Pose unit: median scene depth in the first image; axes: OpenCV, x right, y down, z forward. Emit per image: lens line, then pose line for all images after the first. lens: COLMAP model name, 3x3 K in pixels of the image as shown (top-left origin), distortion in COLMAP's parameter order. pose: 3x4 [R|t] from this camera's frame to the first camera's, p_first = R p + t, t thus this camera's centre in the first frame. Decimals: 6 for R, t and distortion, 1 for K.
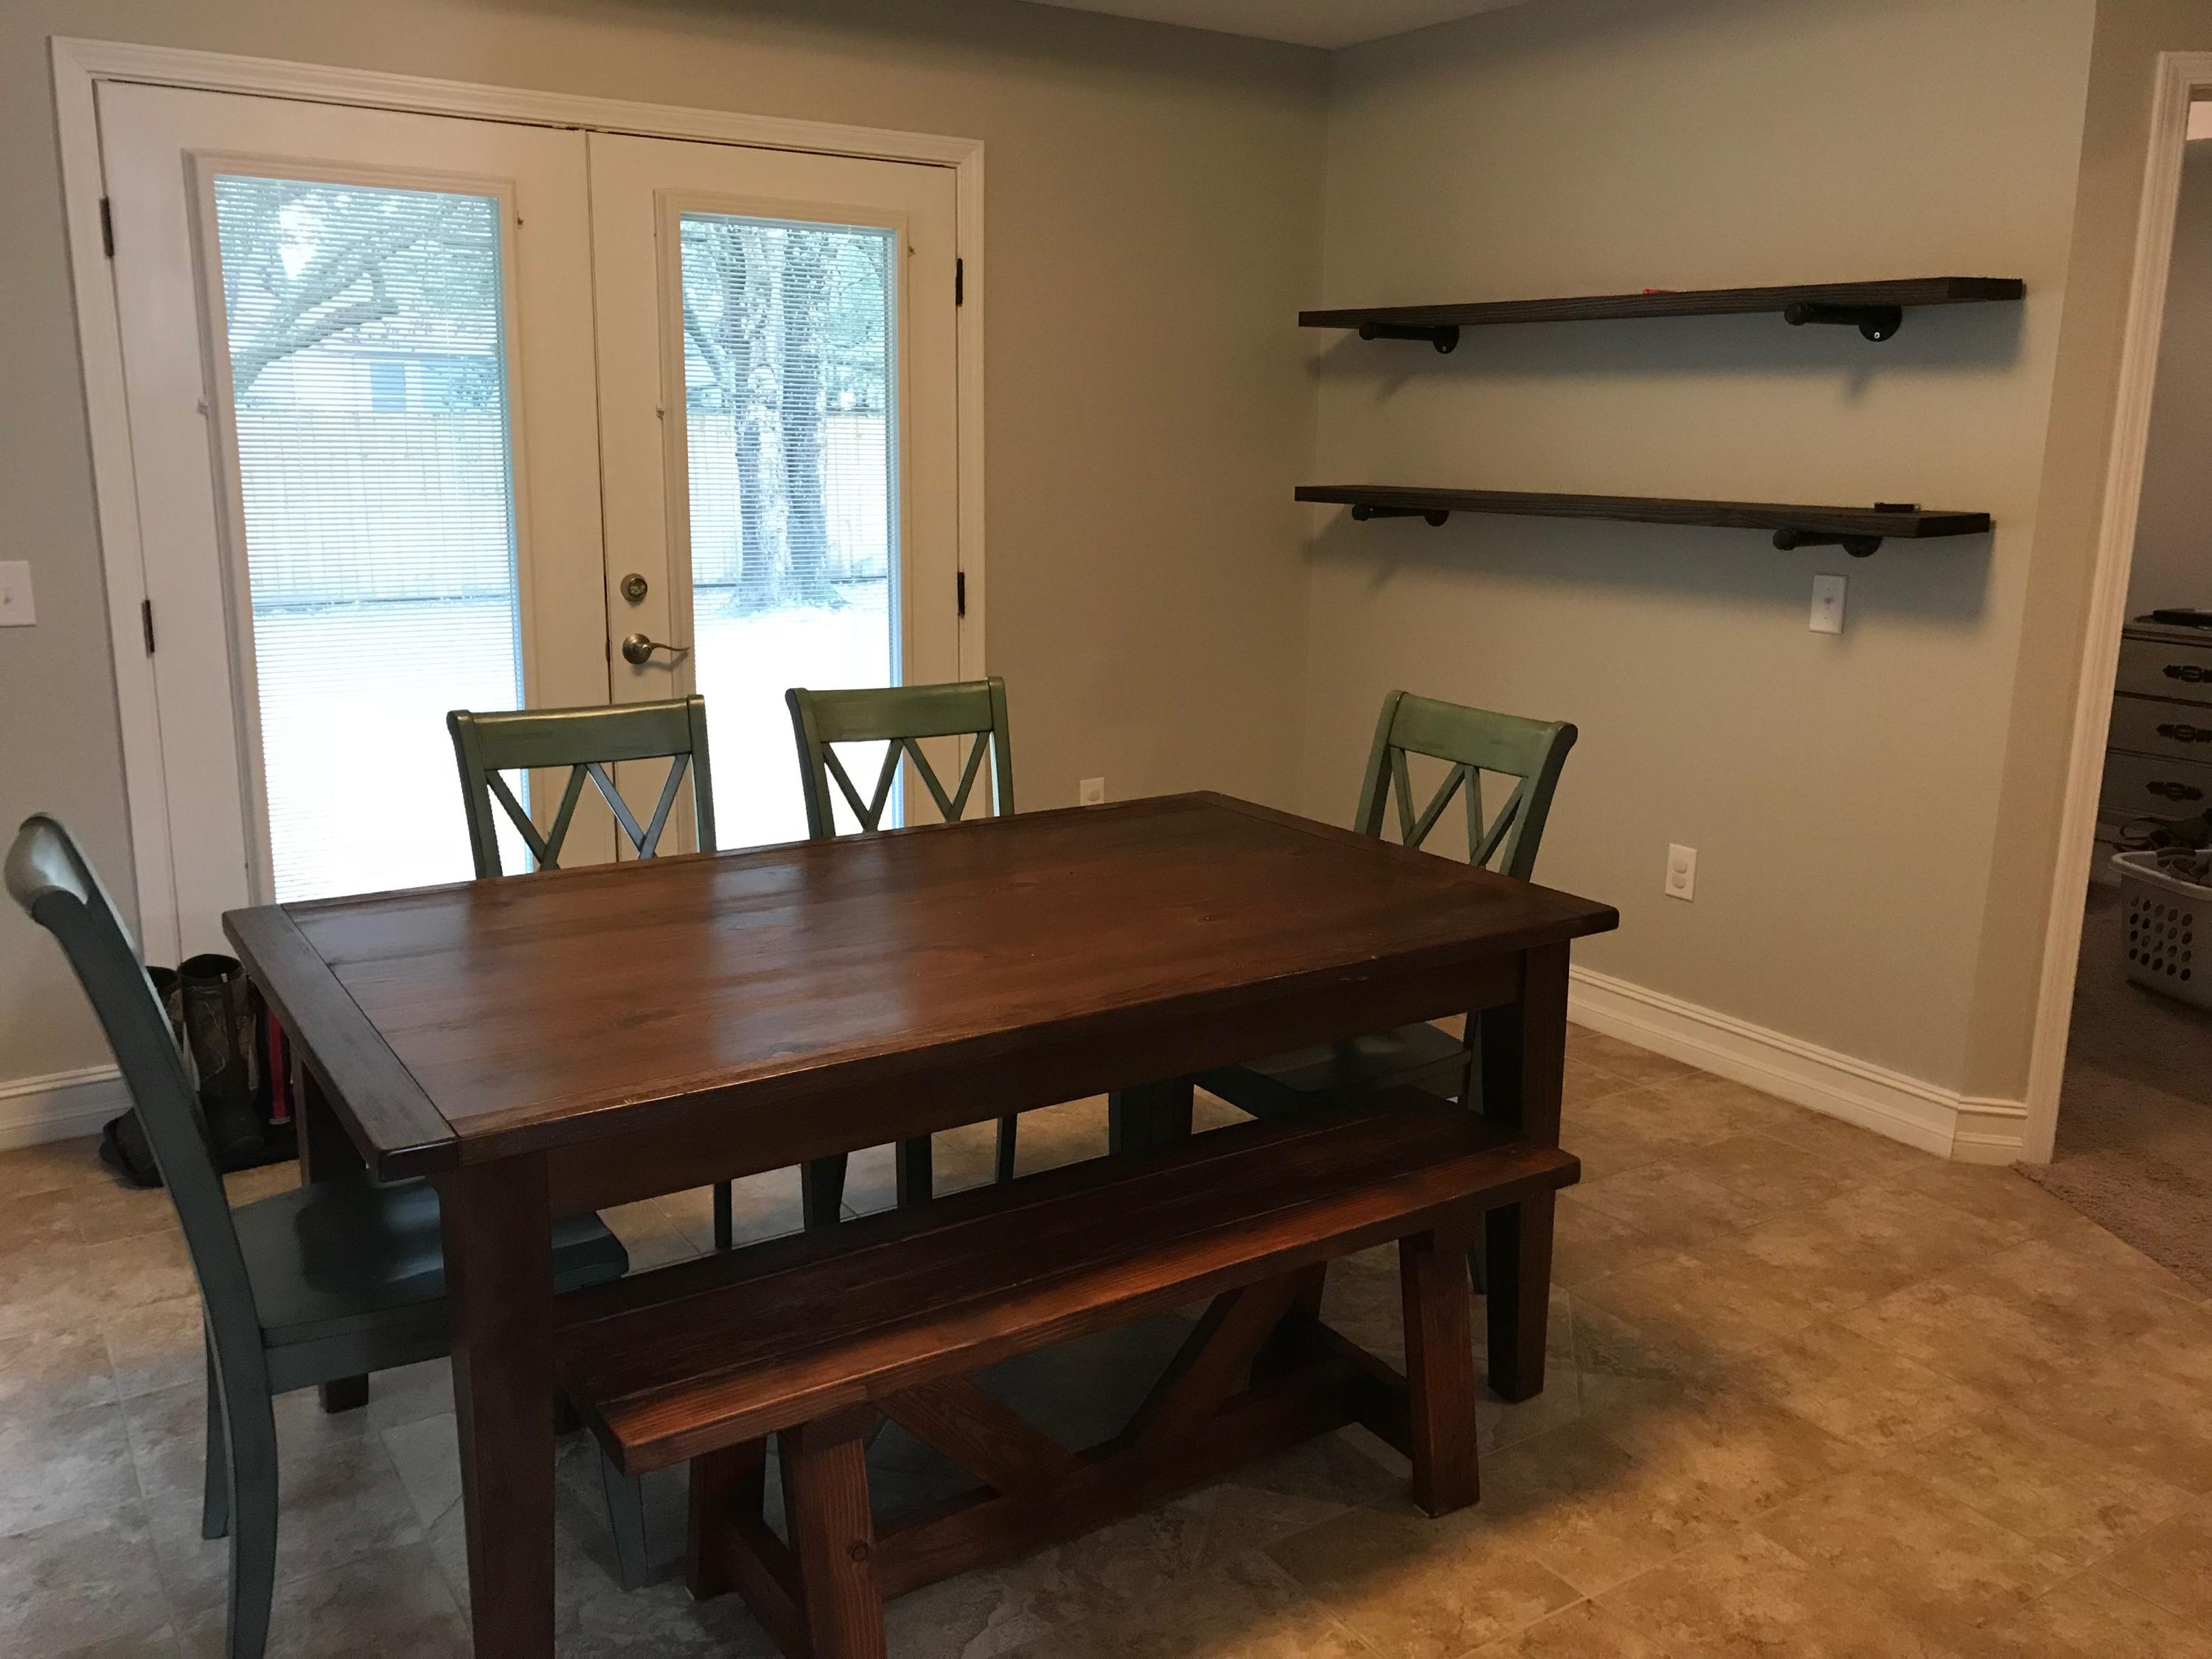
lens RADIAL K [[1830.9, 0, 1101.5], [0, 1830.9, 816.5], [0, 0, 1]] dist [0.043348, -0.043390]
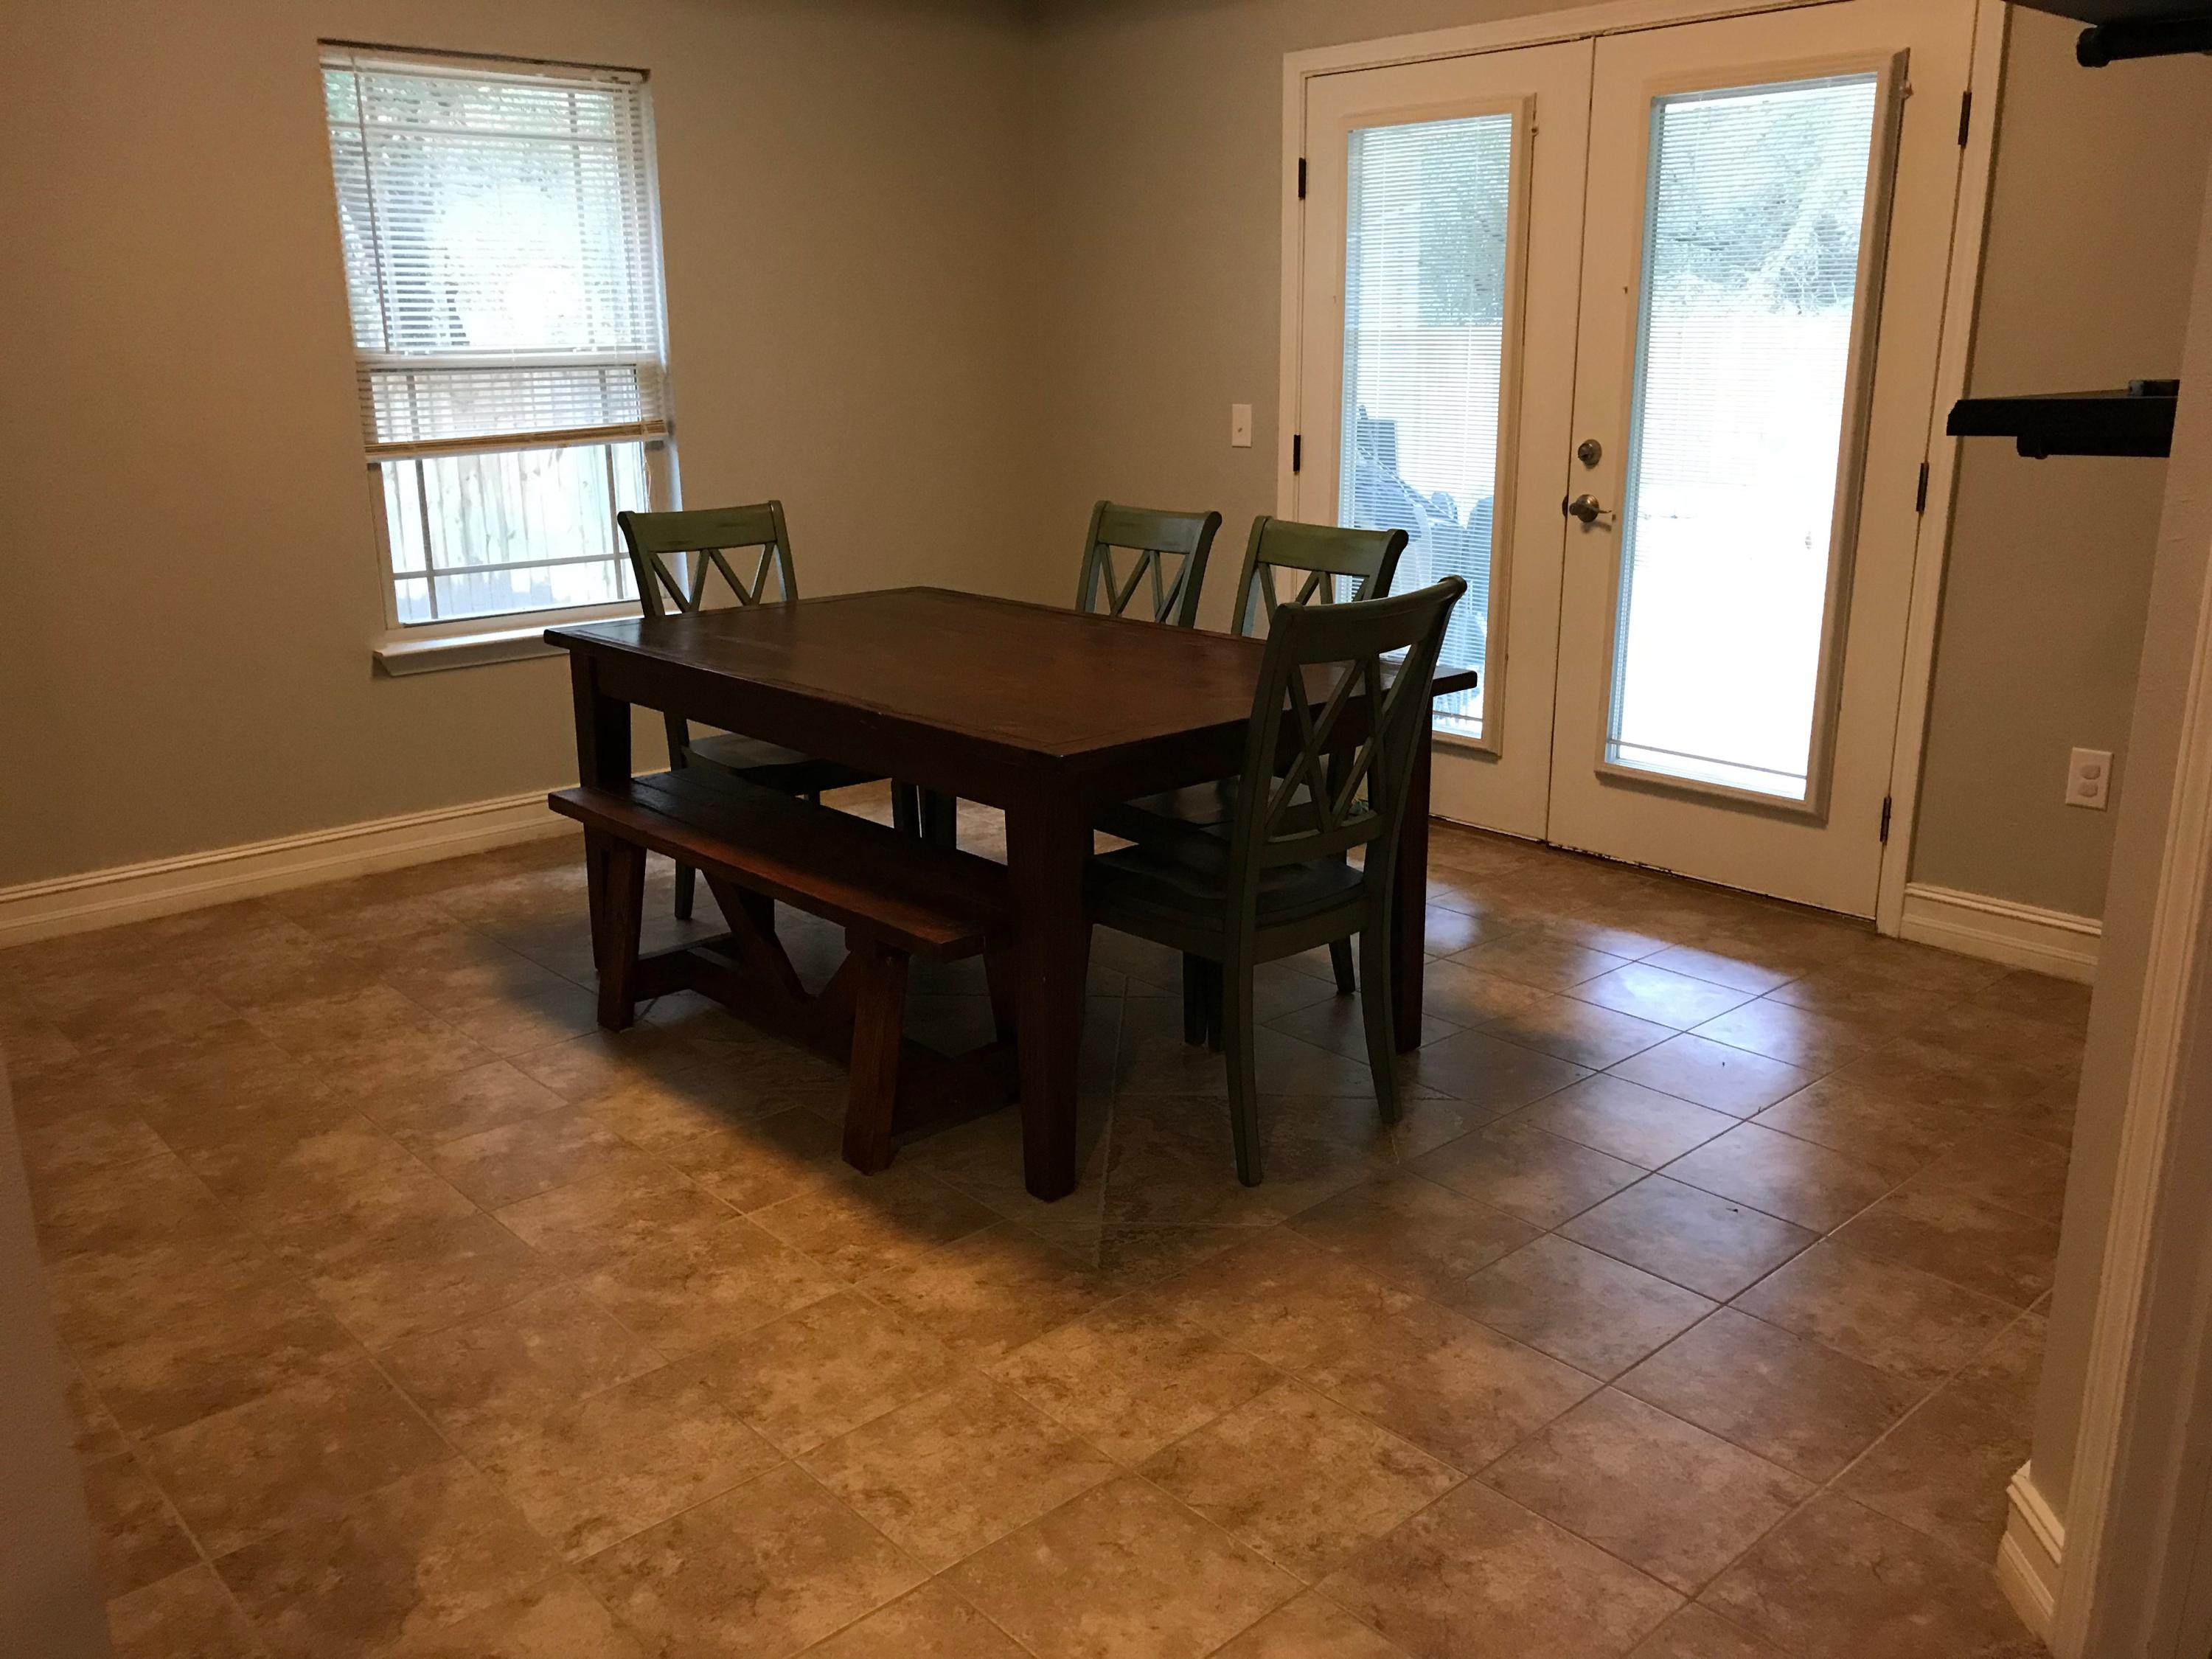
lens RADIAL K [[1830.9, 0, 1101.5], [0, 1830.9, 816.5], [0, 0, 1]] dist [0.043348, -0.043390]
pose [[0.144677, 0.241194, -0.959632, 1.143120], [-0.196702, 0.957490, 0.211000, -0.125174], [0.969730, 0.158235, 0.185970, 0.753001]]
